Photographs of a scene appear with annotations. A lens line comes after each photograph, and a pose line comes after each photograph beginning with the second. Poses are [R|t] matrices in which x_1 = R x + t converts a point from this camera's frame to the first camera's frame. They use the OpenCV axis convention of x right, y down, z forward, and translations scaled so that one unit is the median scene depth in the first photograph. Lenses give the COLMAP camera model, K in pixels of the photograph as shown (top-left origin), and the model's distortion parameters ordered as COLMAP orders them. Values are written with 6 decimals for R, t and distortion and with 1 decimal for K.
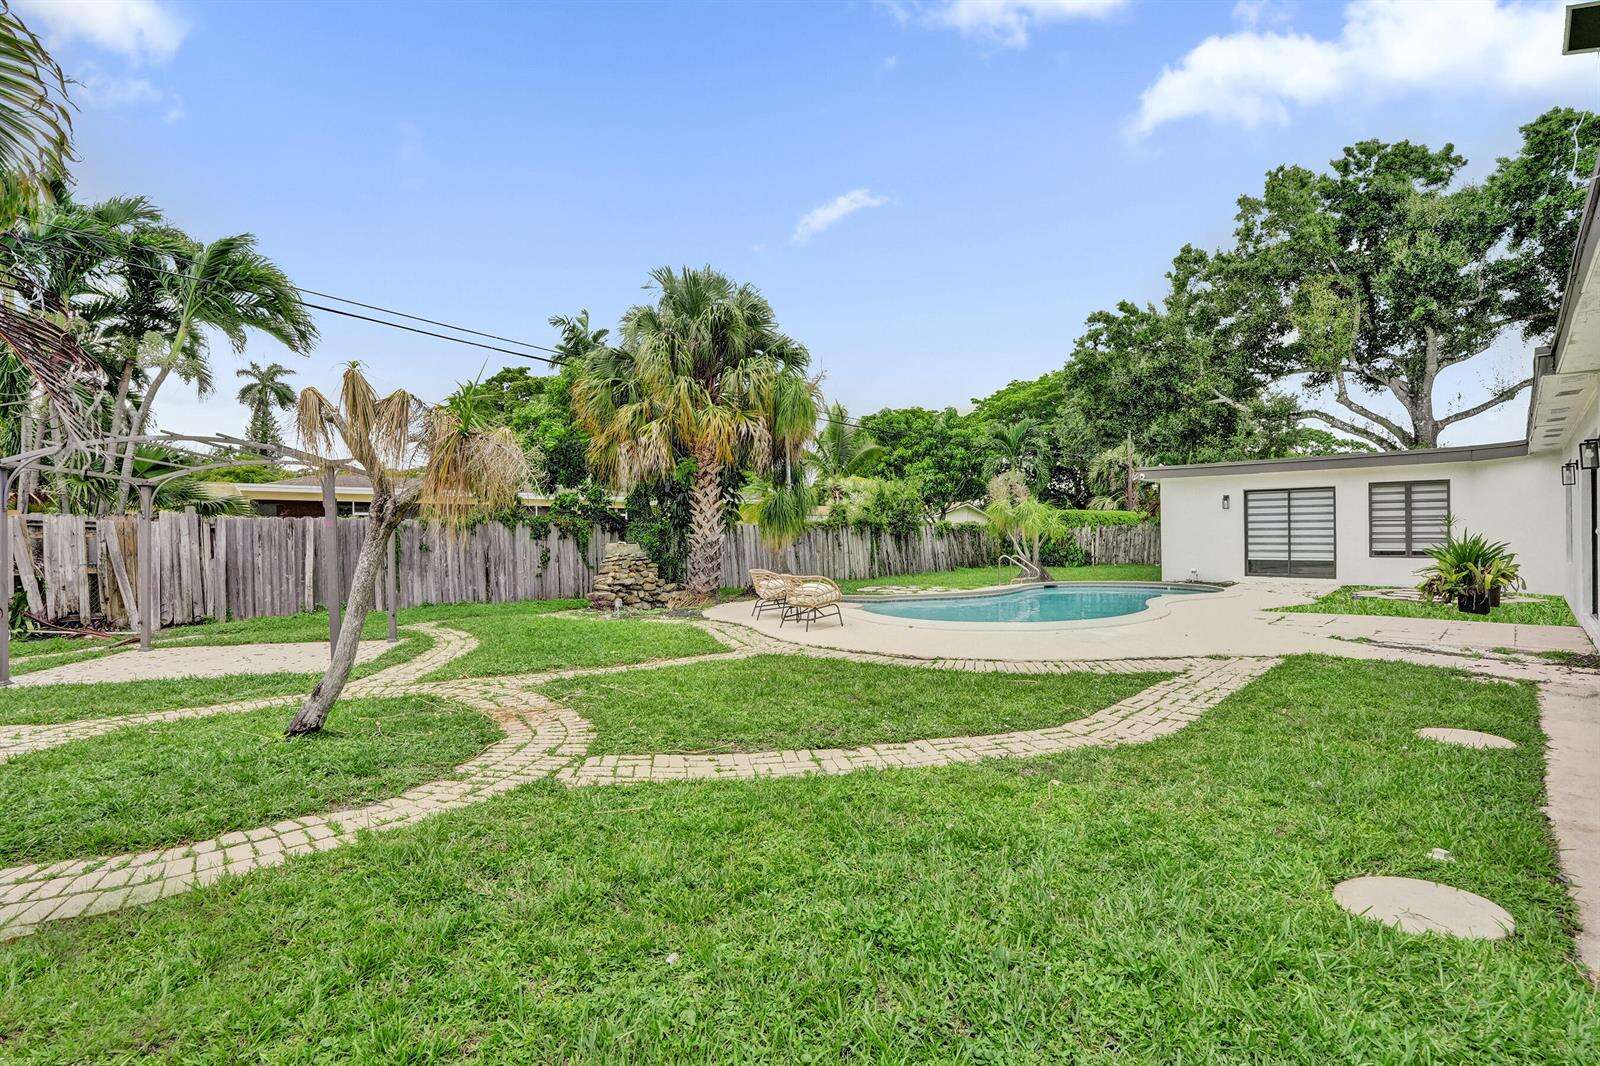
lens RADIAL K [[751.2, 0, 800.0], [0, 751.2, 533.0], [0, 0, 1]] dist [0.001125, 0.000148]
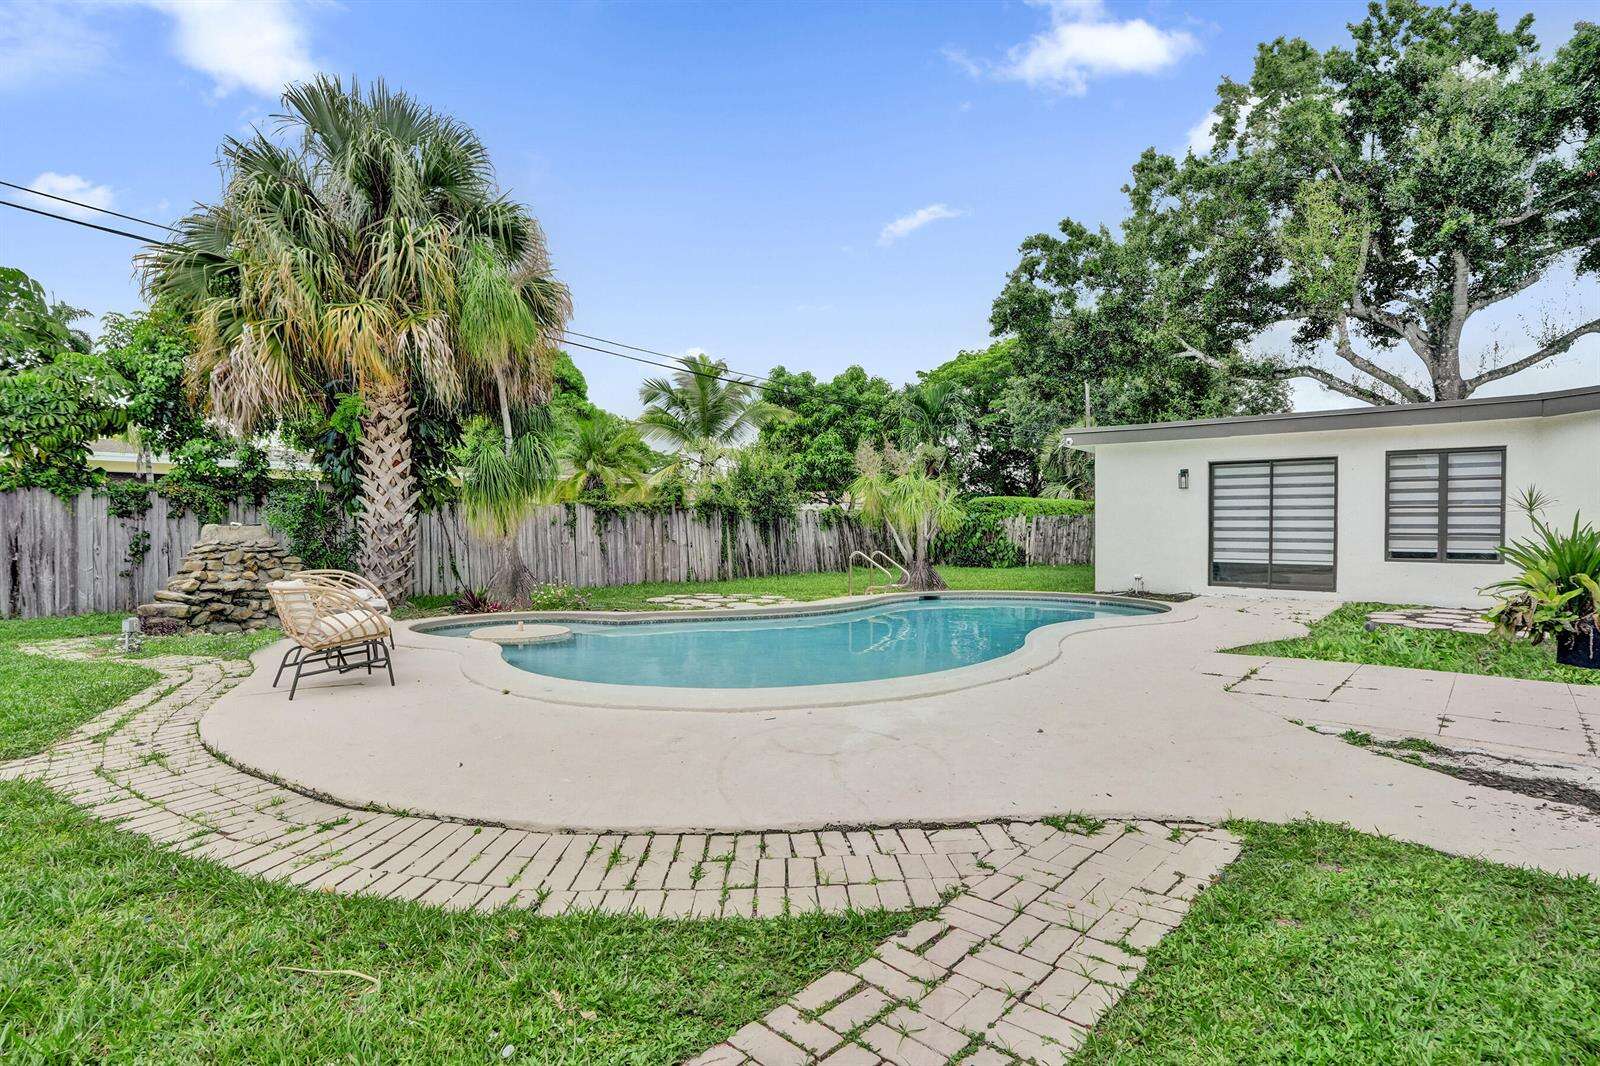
lens RADIAL K [[799.6, 0, 798.9], [0, 799.6, 543.8], [0, 0, 1]] dist [-0.004517, 0.000610]
pose [[0.999044, 0.012697, 0.041835, 0.148698], [-0.013609, 0.999675, 0.021577, 0.006350], [-0.041548, -0.022126, 0.998892, 0.225767]]
